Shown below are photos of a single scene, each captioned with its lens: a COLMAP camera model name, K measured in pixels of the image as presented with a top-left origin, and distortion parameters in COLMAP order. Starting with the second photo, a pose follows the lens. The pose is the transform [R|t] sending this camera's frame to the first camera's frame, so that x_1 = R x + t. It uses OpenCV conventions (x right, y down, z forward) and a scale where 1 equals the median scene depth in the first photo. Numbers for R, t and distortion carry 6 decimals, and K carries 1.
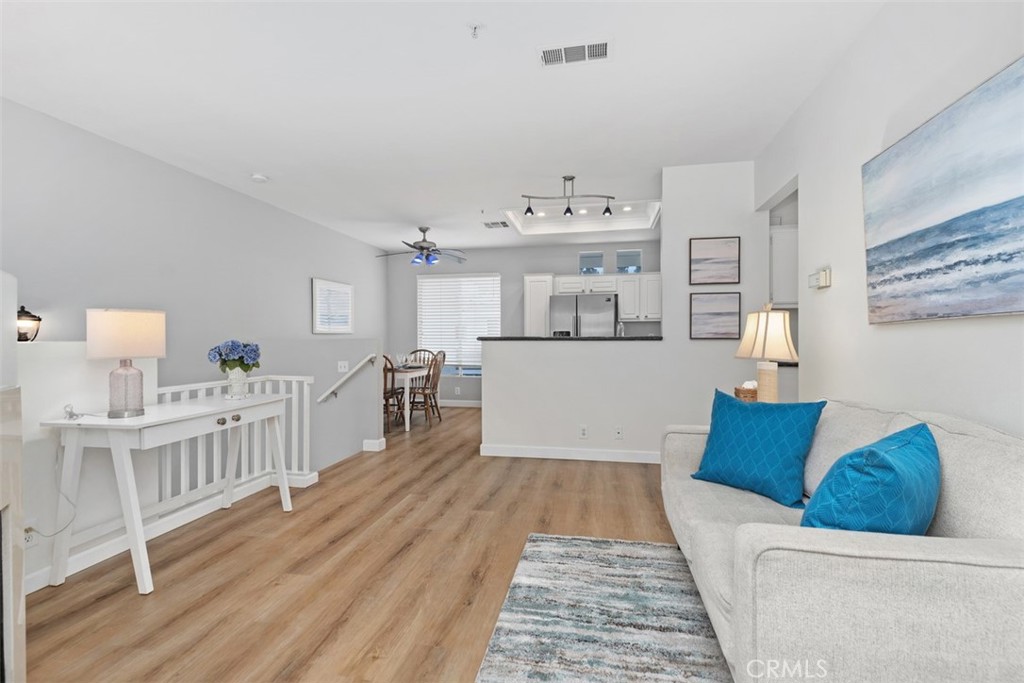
lens RADIAL K [[462.0, 0, 514.3], [0, 462.0, 340.8], [0, 0, 1]] dist [0.010632, -0.003096]
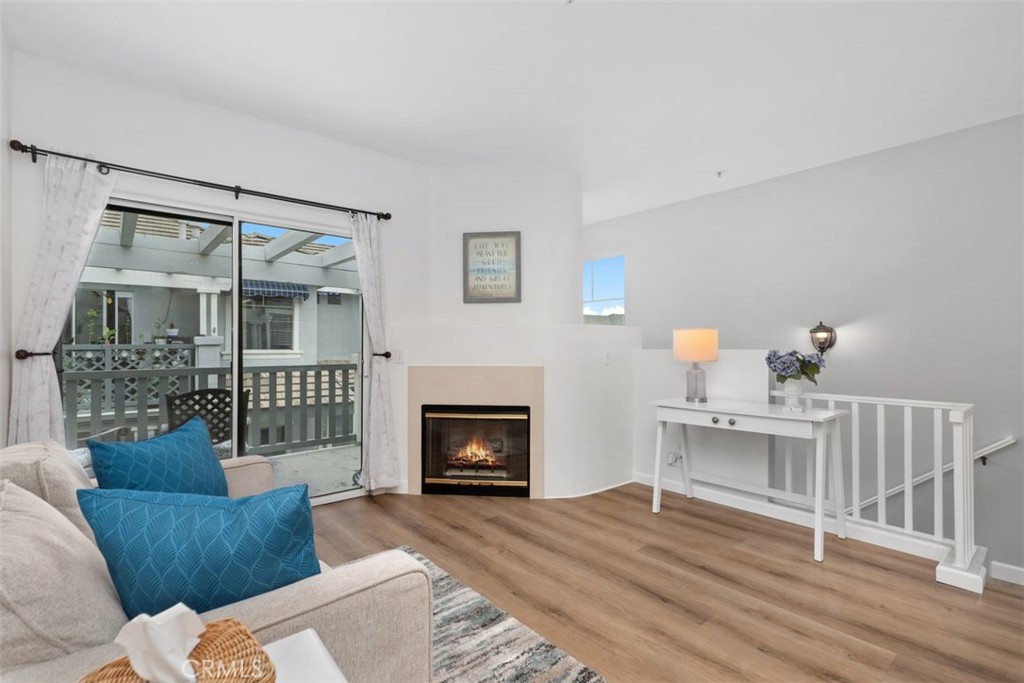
lens RADIAL K [[462.0, 0, 508.8], [0, 462.0, 343.0], [0, 0, 1]] dist [0.010632, -0.003096]
pose [[-0.625544, 0.000155, -0.780189, 0.665488], [-0.001055, 0.999999, 0.001045, -0.024981], [0.780188, 0.001477, -0.625544, 1.449501]]
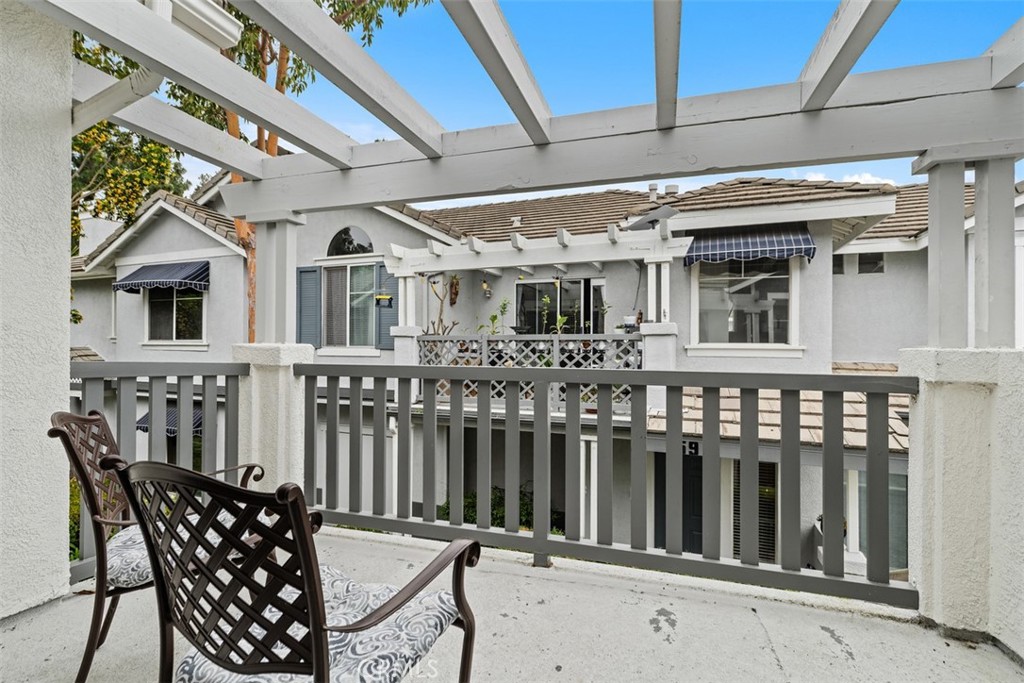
lens RADIAL K [[462.0, 0, 510.0], [0, 462.0, 348.0], [0, 0, 1]] dist [0.010632, -0.003096]
pose [[-0.990512, -0.000629, 0.137425, -0.209935], [0.001691, 0.999858, 0.016762, 0.026696], [-0.137416, 0.016835, -0.990370, 0.088328]]
